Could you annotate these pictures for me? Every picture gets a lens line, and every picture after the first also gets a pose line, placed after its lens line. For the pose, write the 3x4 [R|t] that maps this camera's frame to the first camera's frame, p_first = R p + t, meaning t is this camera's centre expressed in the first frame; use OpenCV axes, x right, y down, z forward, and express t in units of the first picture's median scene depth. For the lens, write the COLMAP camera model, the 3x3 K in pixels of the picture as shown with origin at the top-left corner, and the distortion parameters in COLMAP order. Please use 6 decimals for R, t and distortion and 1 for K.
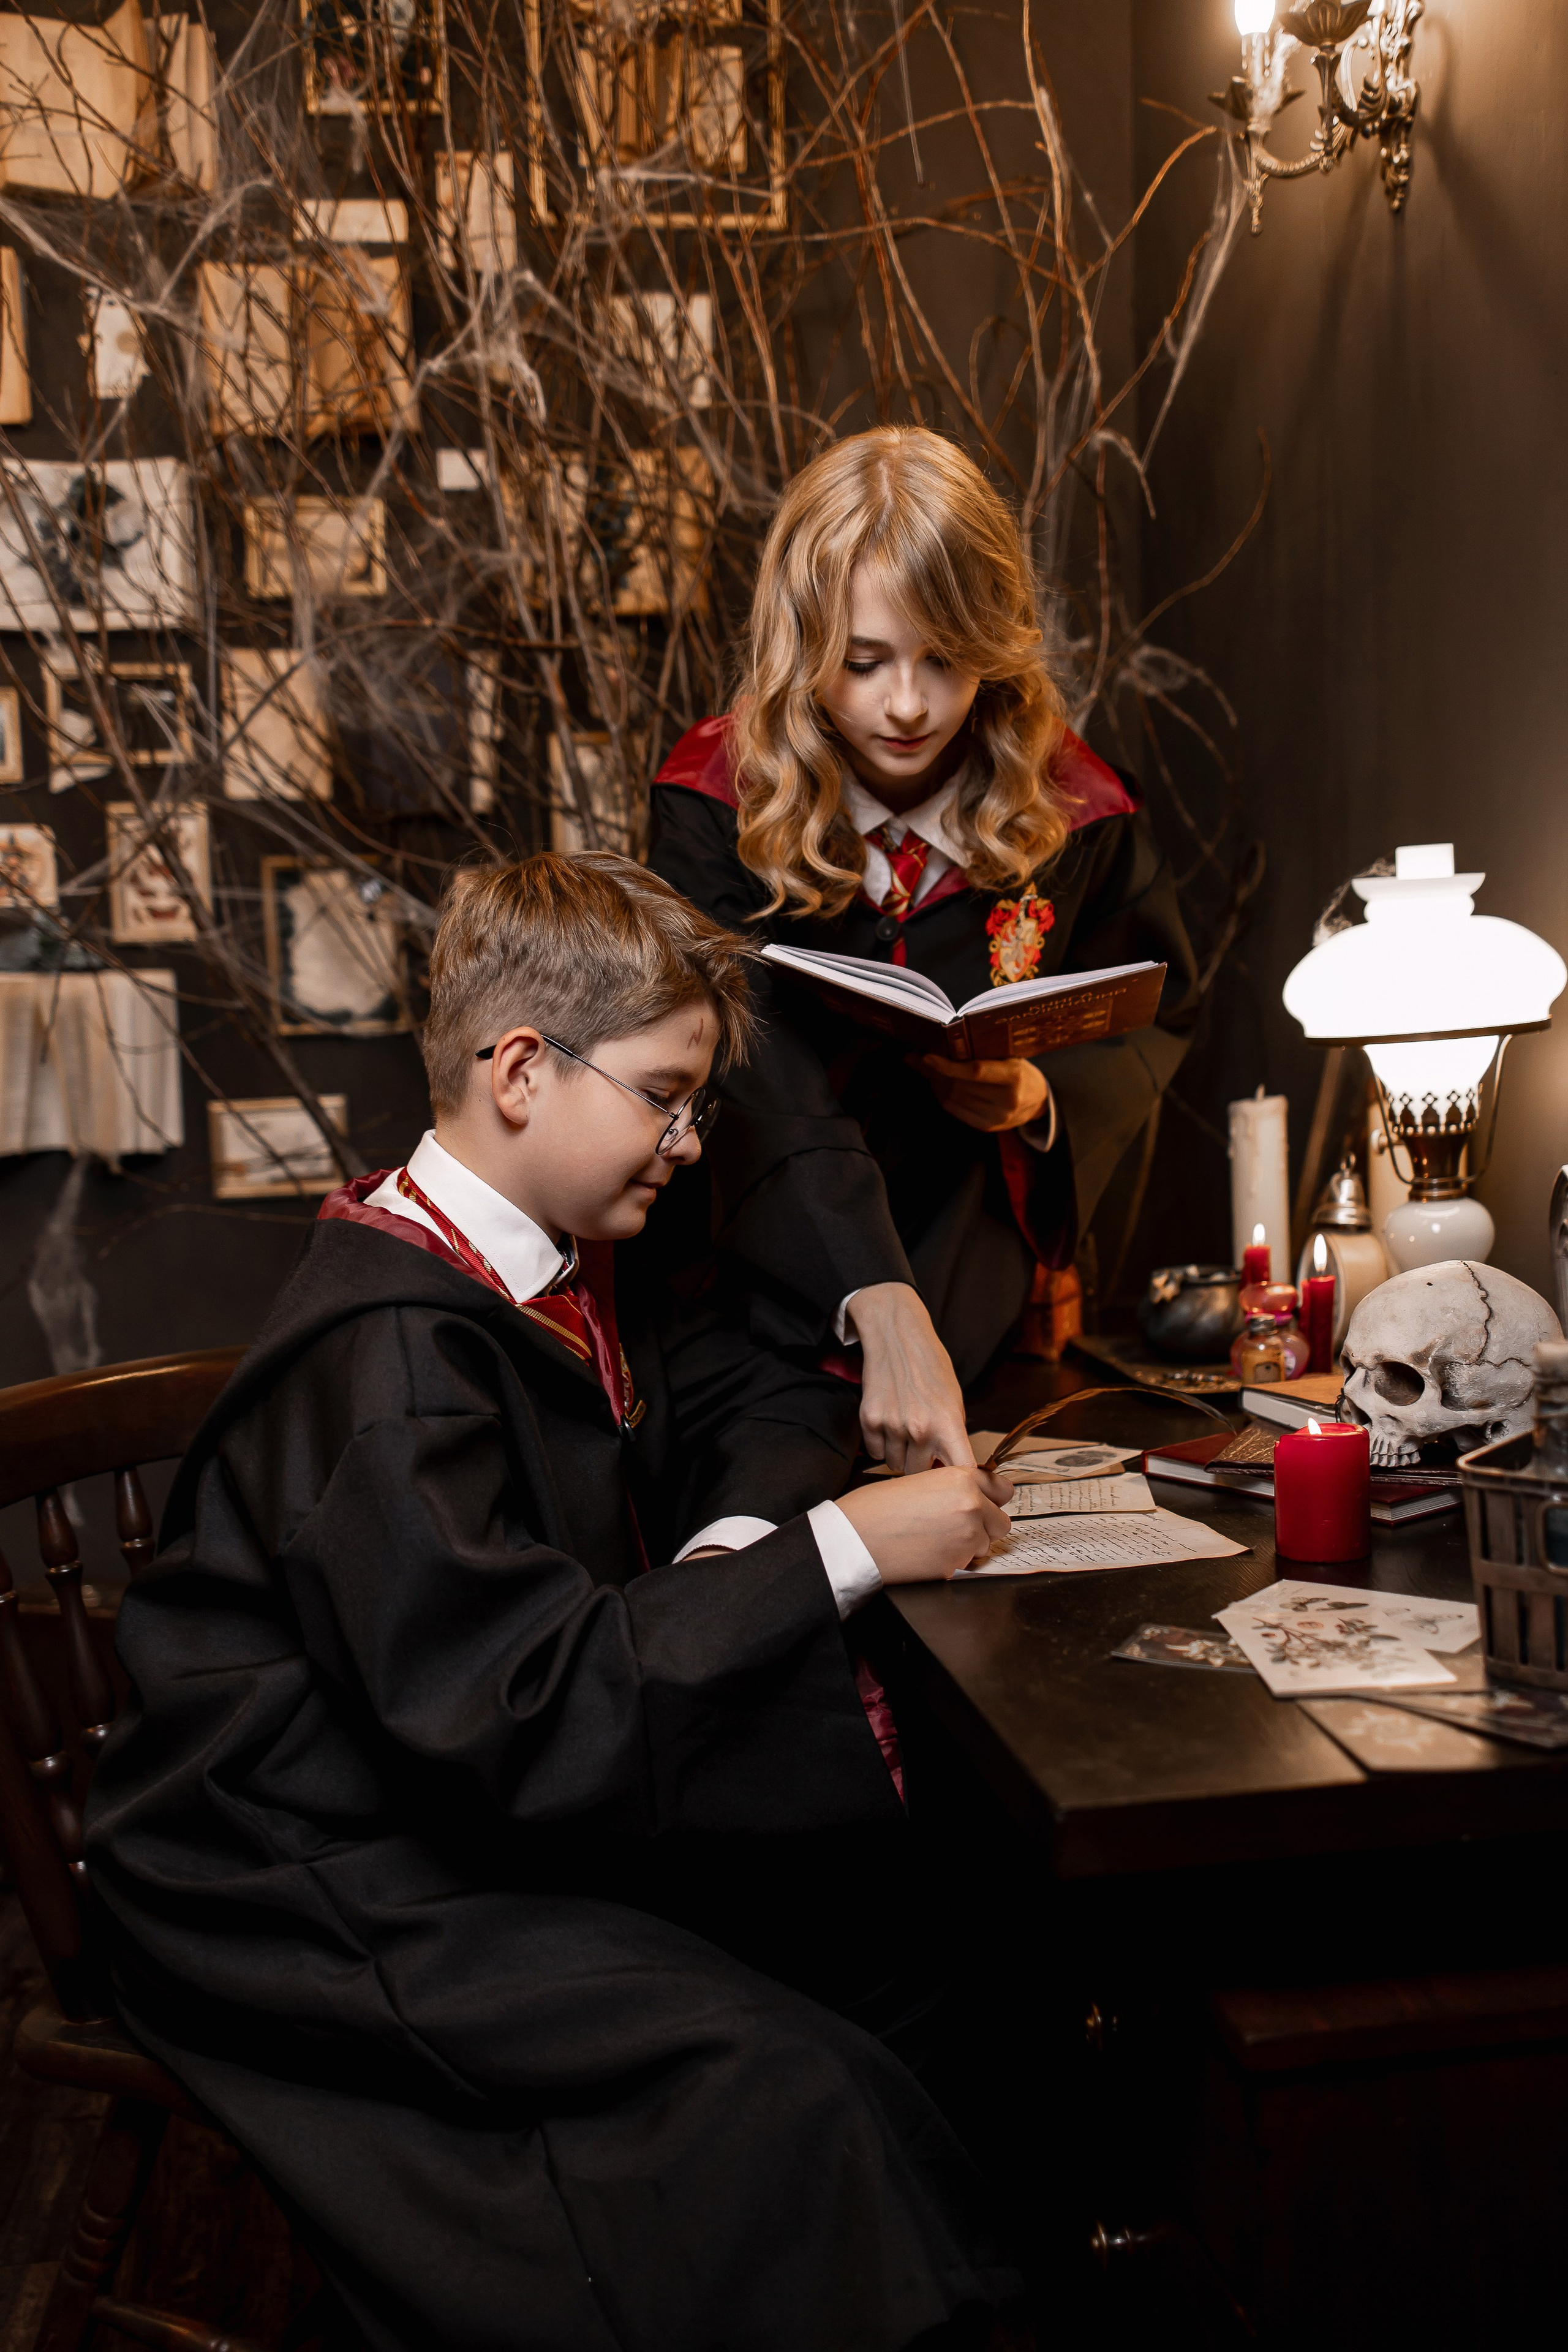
lens RADIAL K [[2337.0, 0, 782.1], [0, 2337.0, 1176.6], [0, 0, 1]] dist [0.007975, 0.004436]
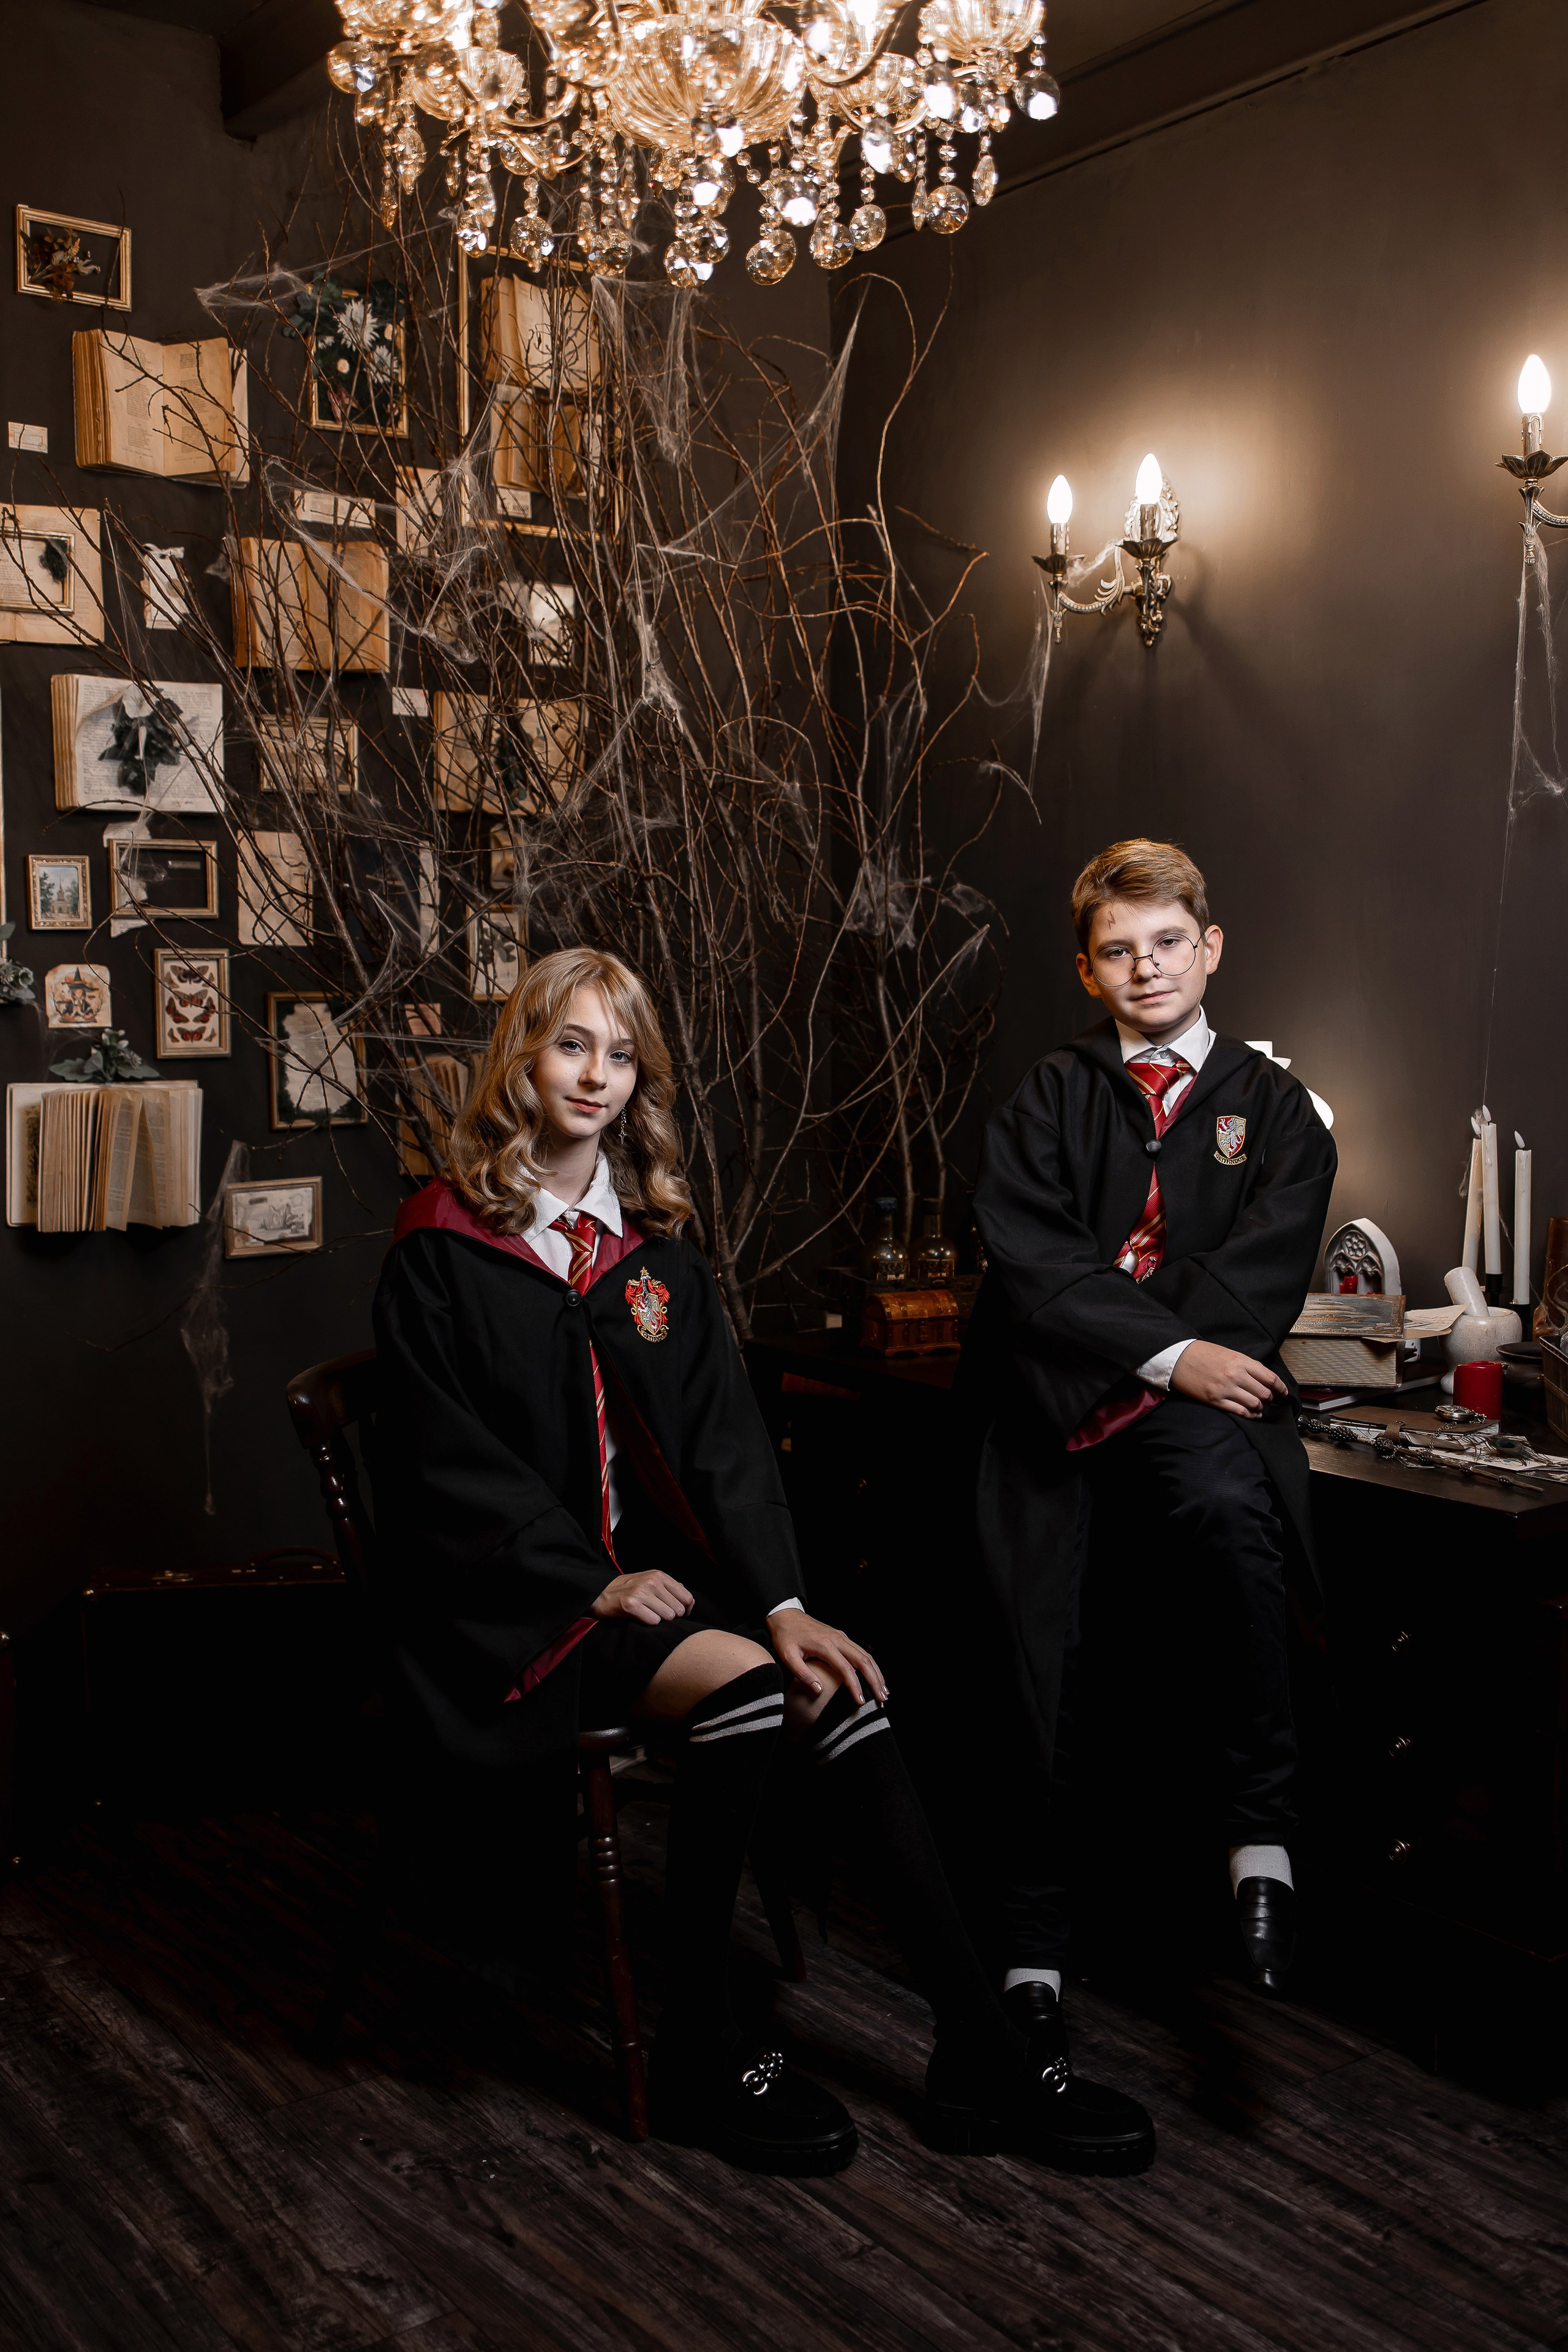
lens RADIAL K [[2337.0, 0, 782.1], [0, 2337.0, 1176.6], [0, 0, 1]] dist [0.007975, 0.004436]
pose [[0.883350, -0.018095, 0.468365, -0.675428], [0.019204, 0.999813, 0.002409, -0.038611], [-0.468321, 0.006867, 0.883532, -0.310356]]
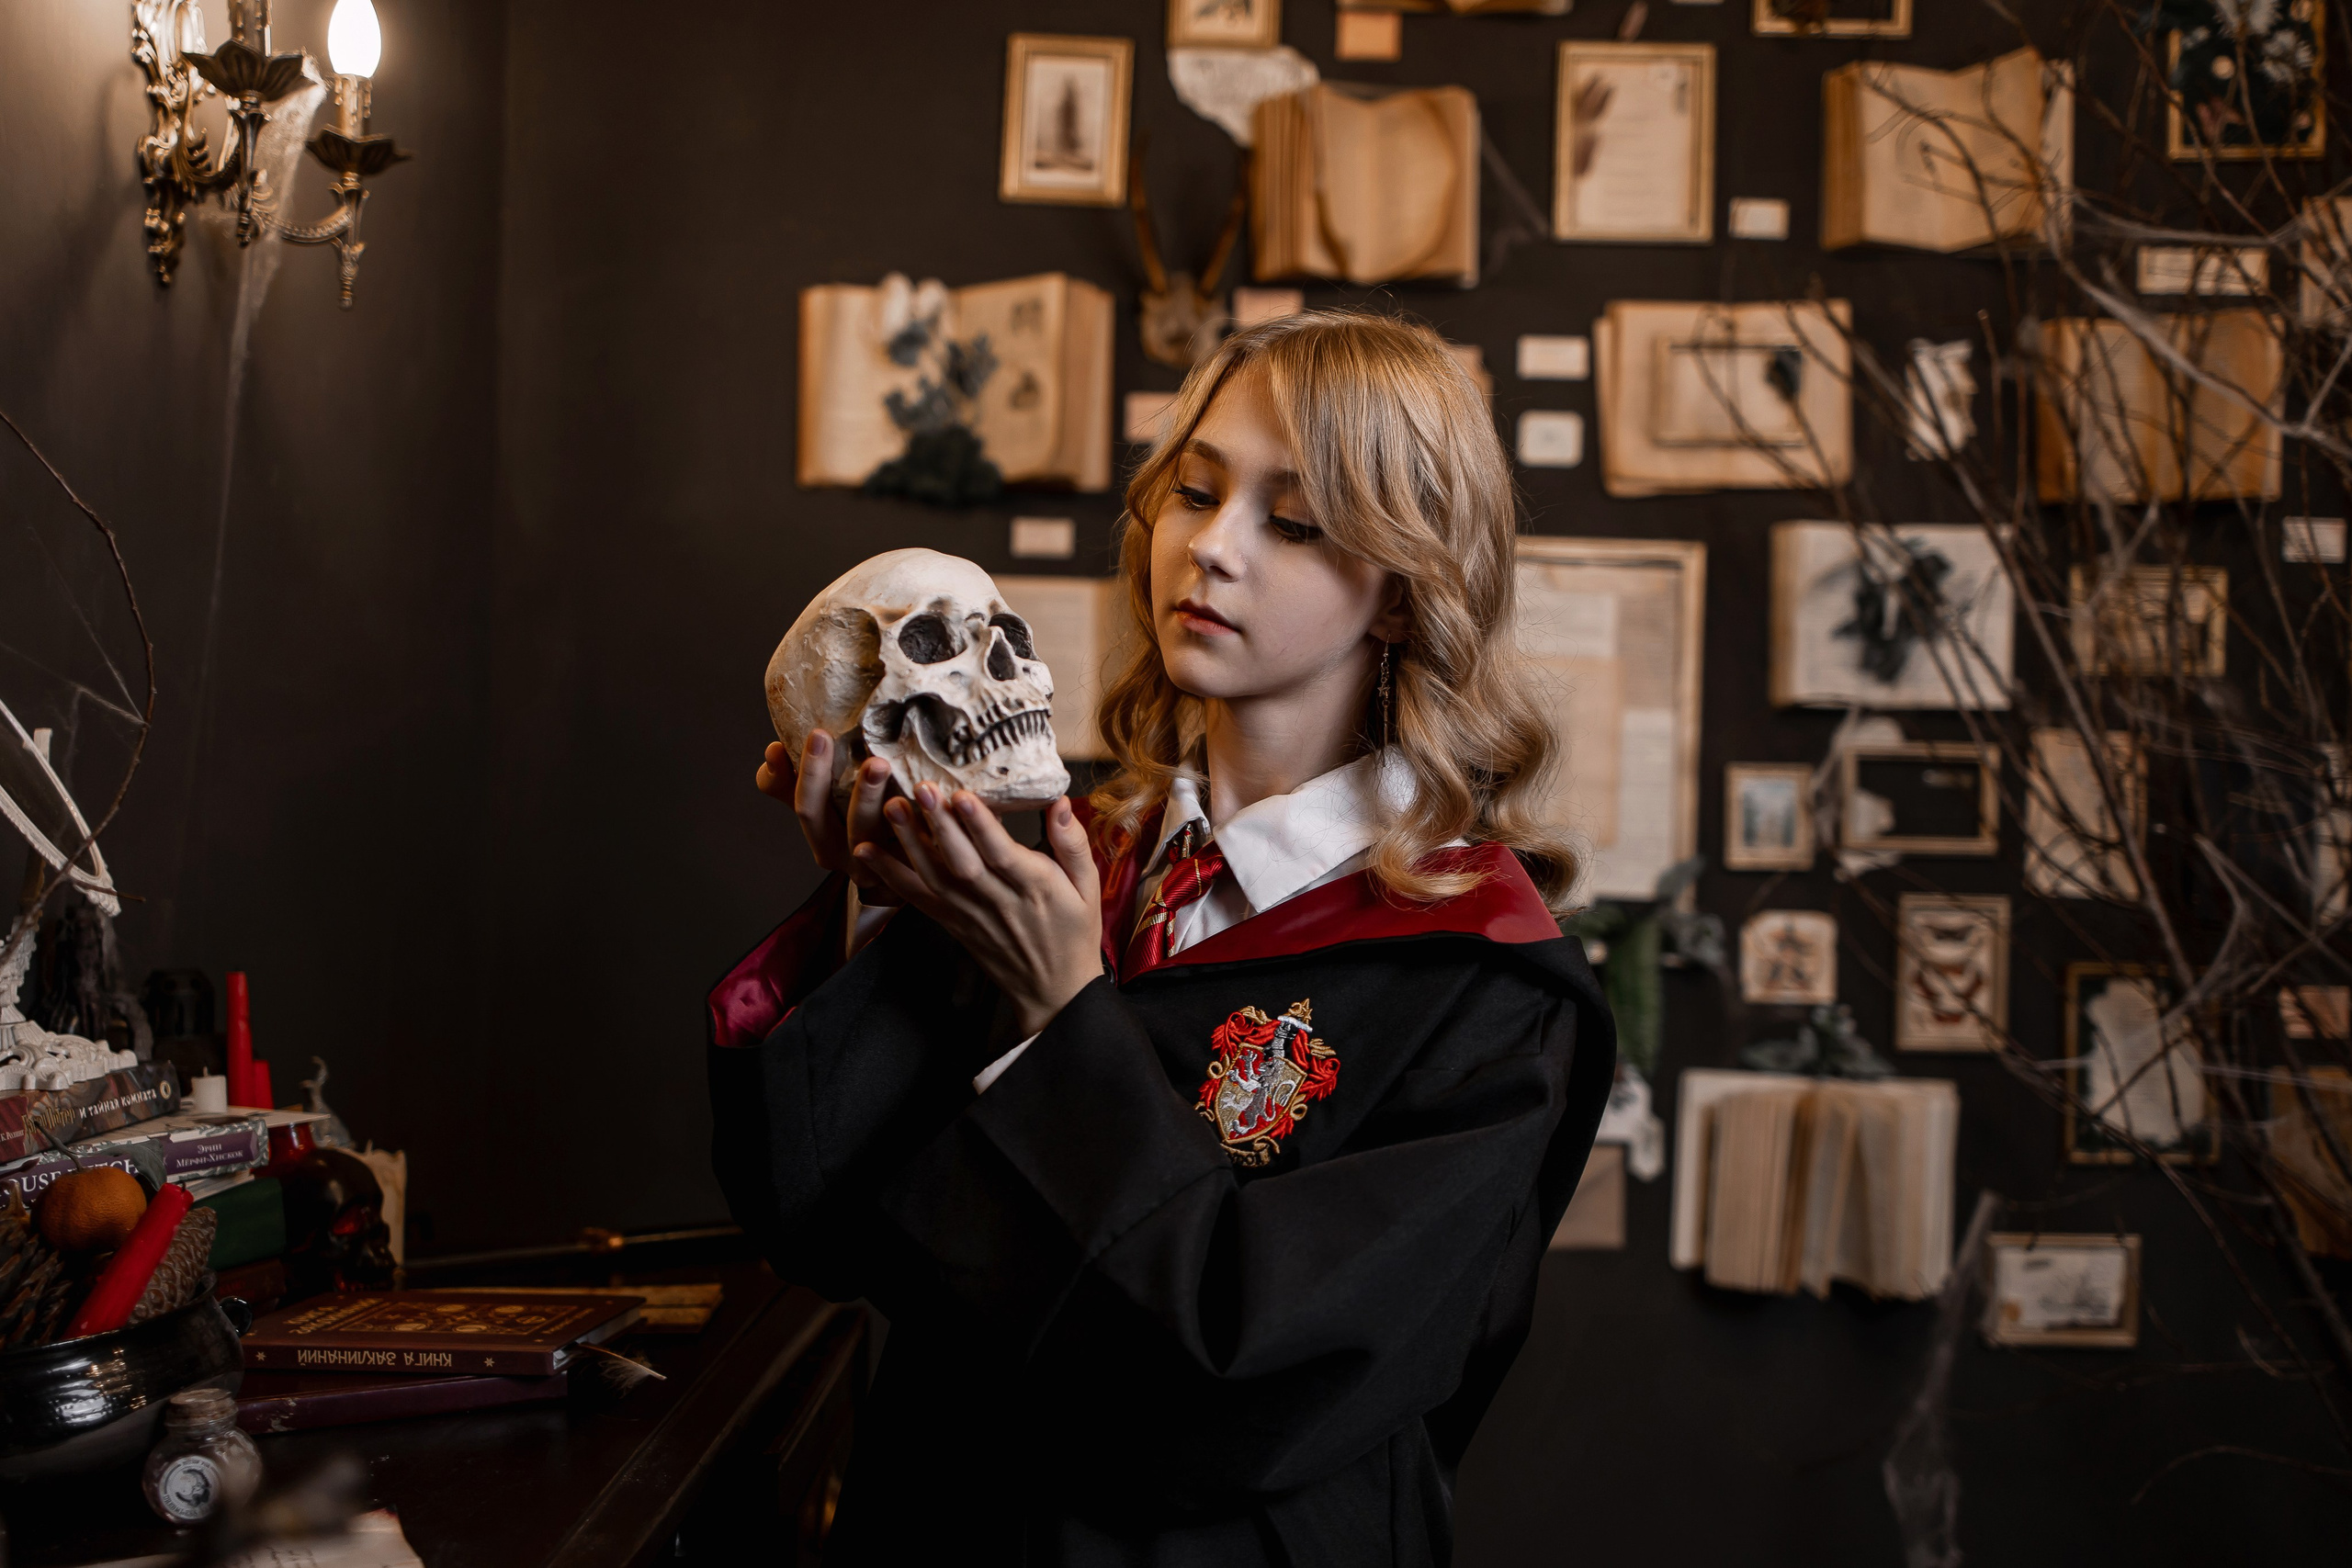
lens RADIAL K [[2336.8, 0, 1173.9], [0, 2336.8, 772.7], [0, 0, 1]] dist [0.007975, 0.004436]
pose [[0.985838, 0.047331, -0.160884, -0.489231], [-0.062285, 0.994063, -0.089214, -0.126014], [0.155707, 0.097971, 0.982933, 0.077901]]
